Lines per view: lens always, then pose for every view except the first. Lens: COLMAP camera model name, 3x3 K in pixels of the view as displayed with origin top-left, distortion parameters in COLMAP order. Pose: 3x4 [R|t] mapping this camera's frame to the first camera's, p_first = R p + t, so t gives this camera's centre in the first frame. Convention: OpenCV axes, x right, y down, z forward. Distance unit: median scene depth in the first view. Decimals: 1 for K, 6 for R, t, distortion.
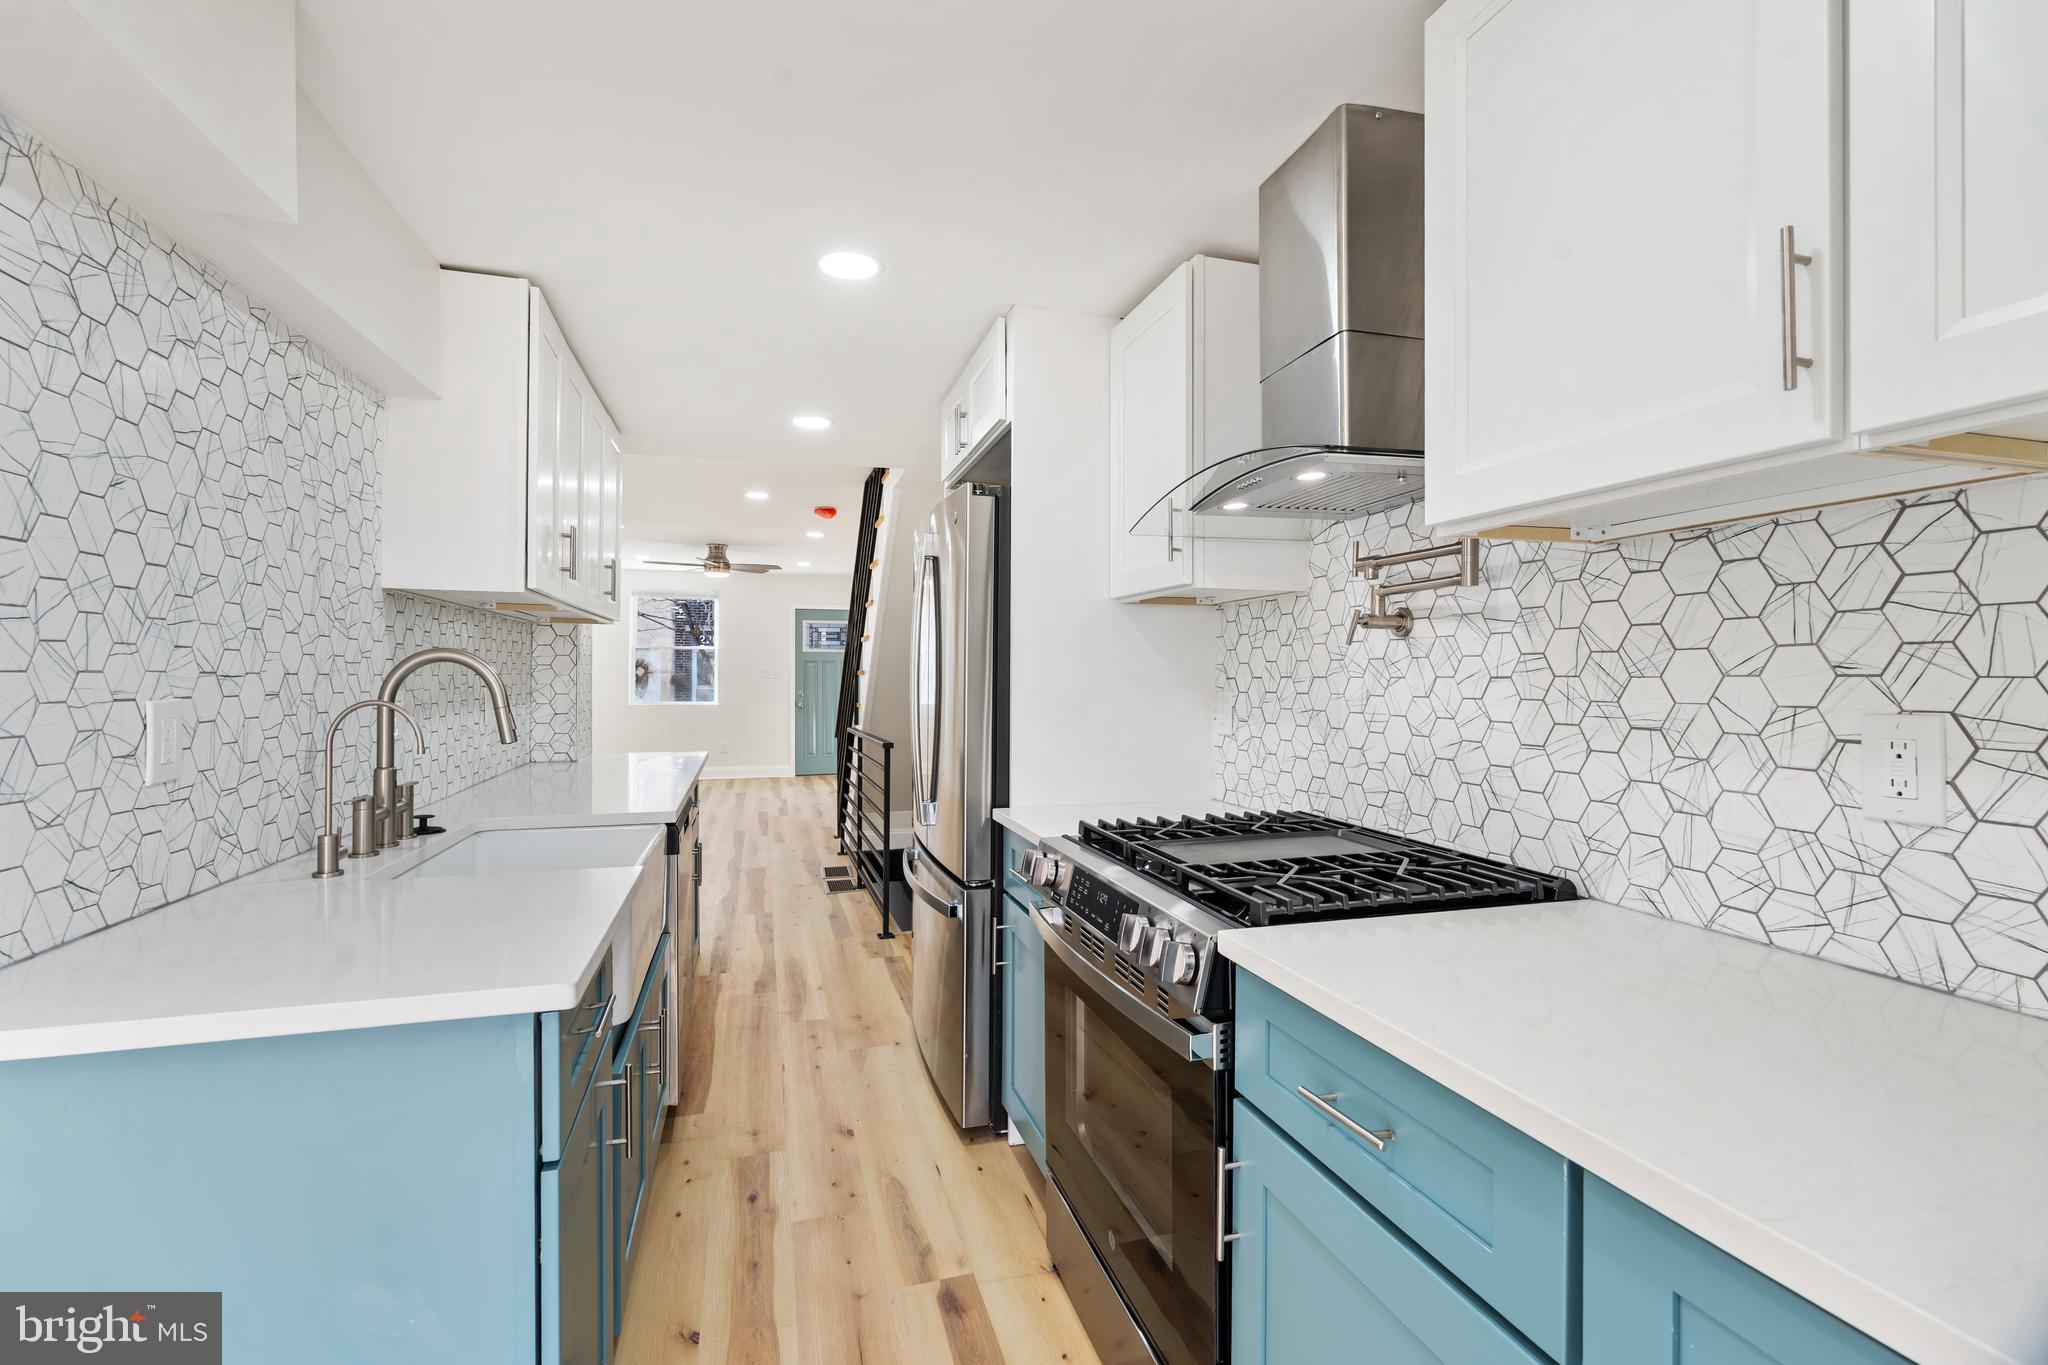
lens RADIAL K [[899.9, 0, 1014.3], [0, 899.9, 701.4], [0, 0, 1]] dist [-0.005760, 0.000958]
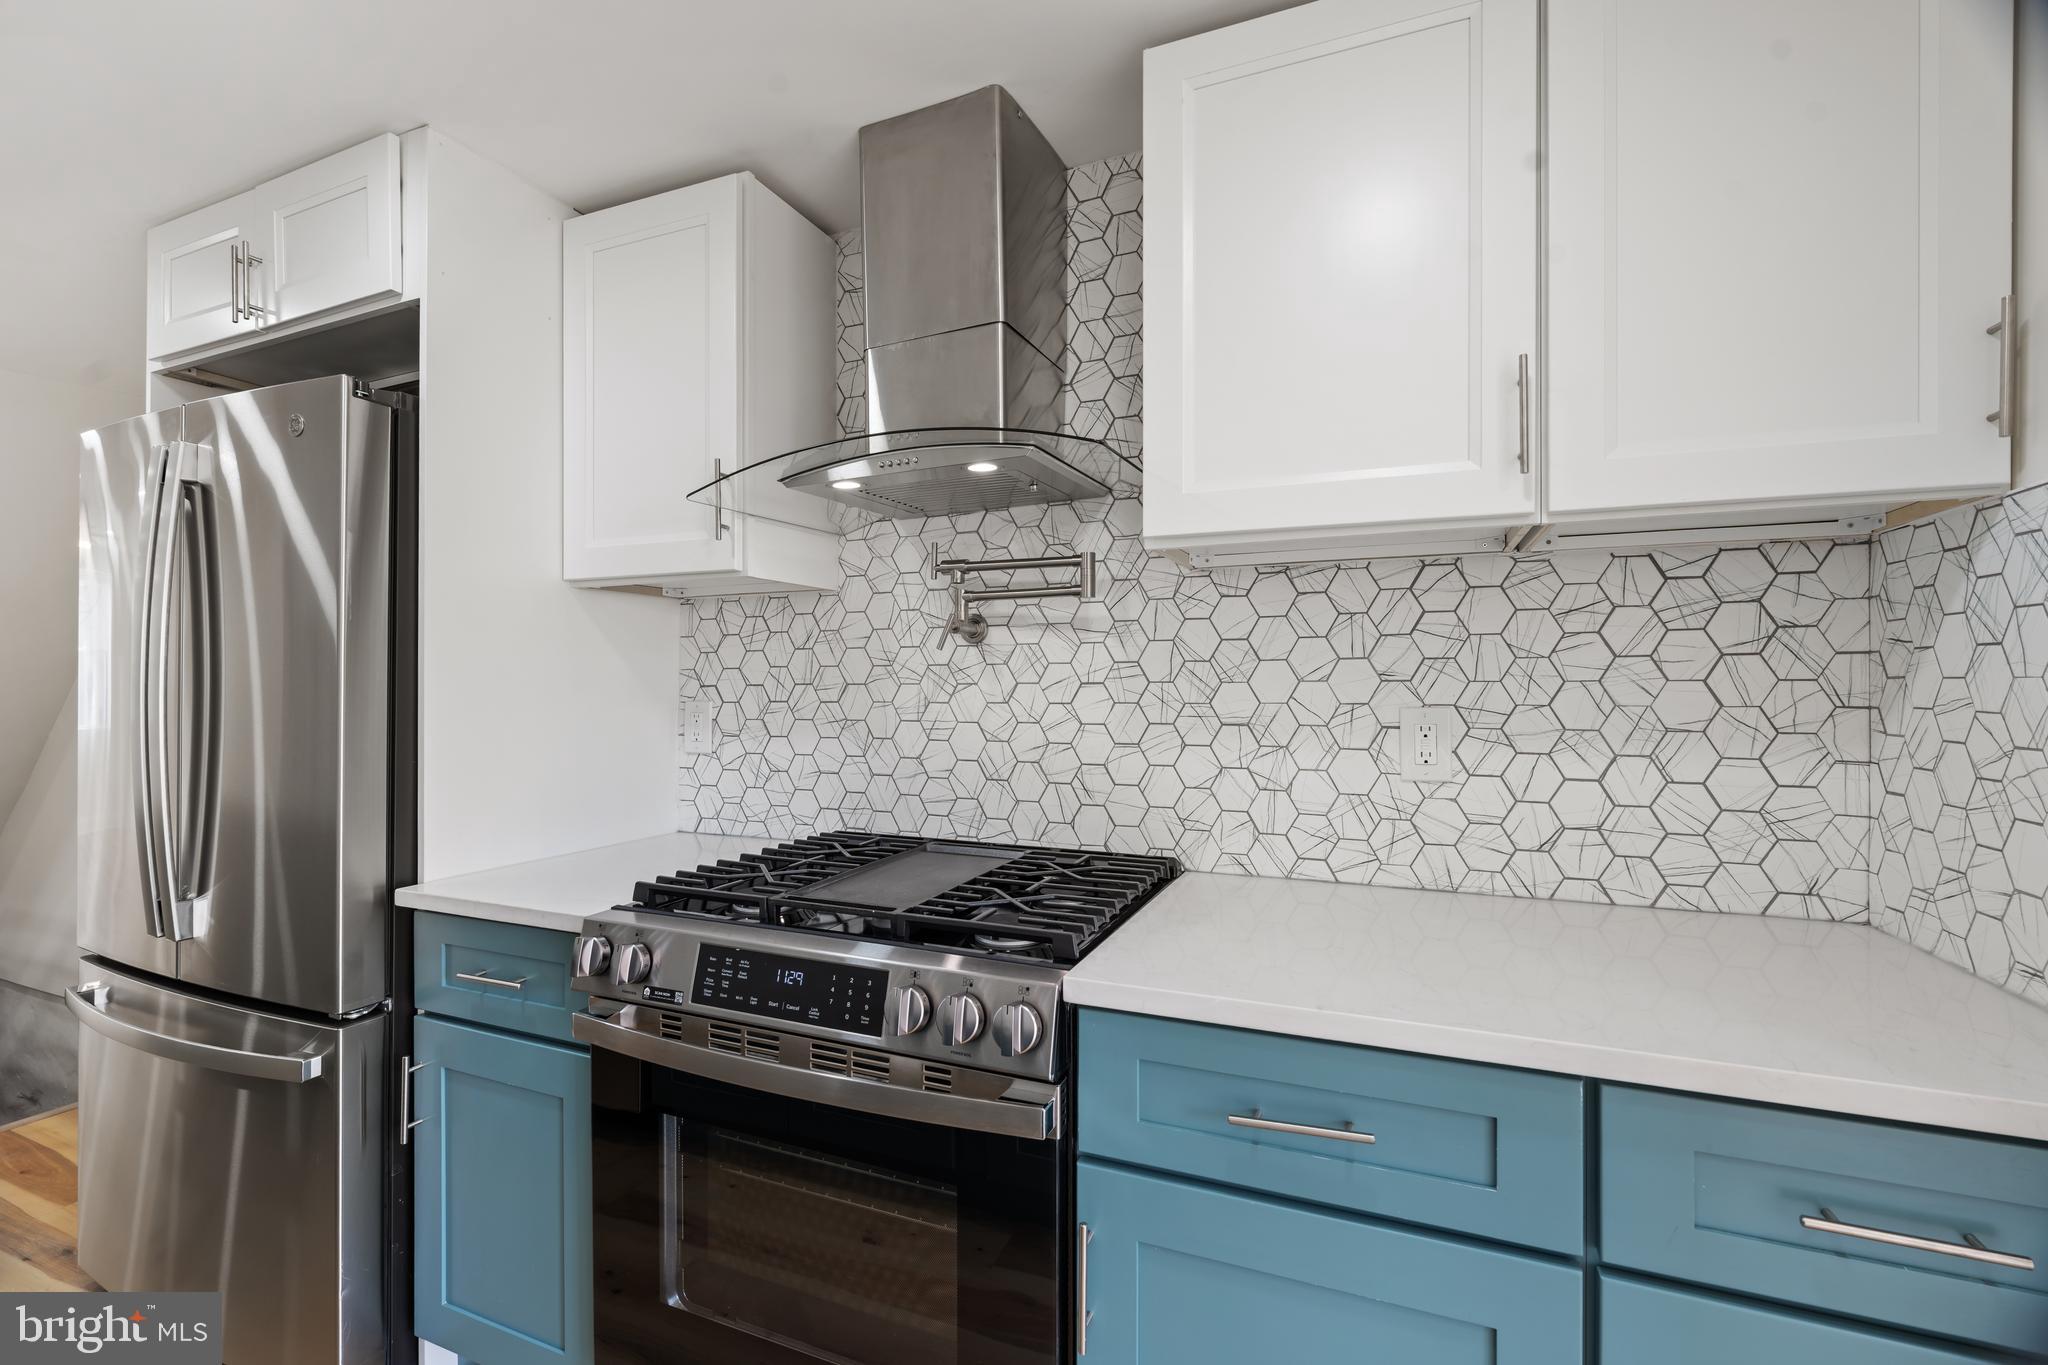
lens RADIAL K [[899.9, 0, 1027.7], [0, 899.9, 701.6], [0, 0, 1]] dist [-0.005760, 0.000958]
pose [[0.633621, -0.017281, 0.773451, -0.361657], [0.024429, 0.999699, 0.002323, -0.009066], [-0.773258, 0.017422, 0.633852, 0.372998]]
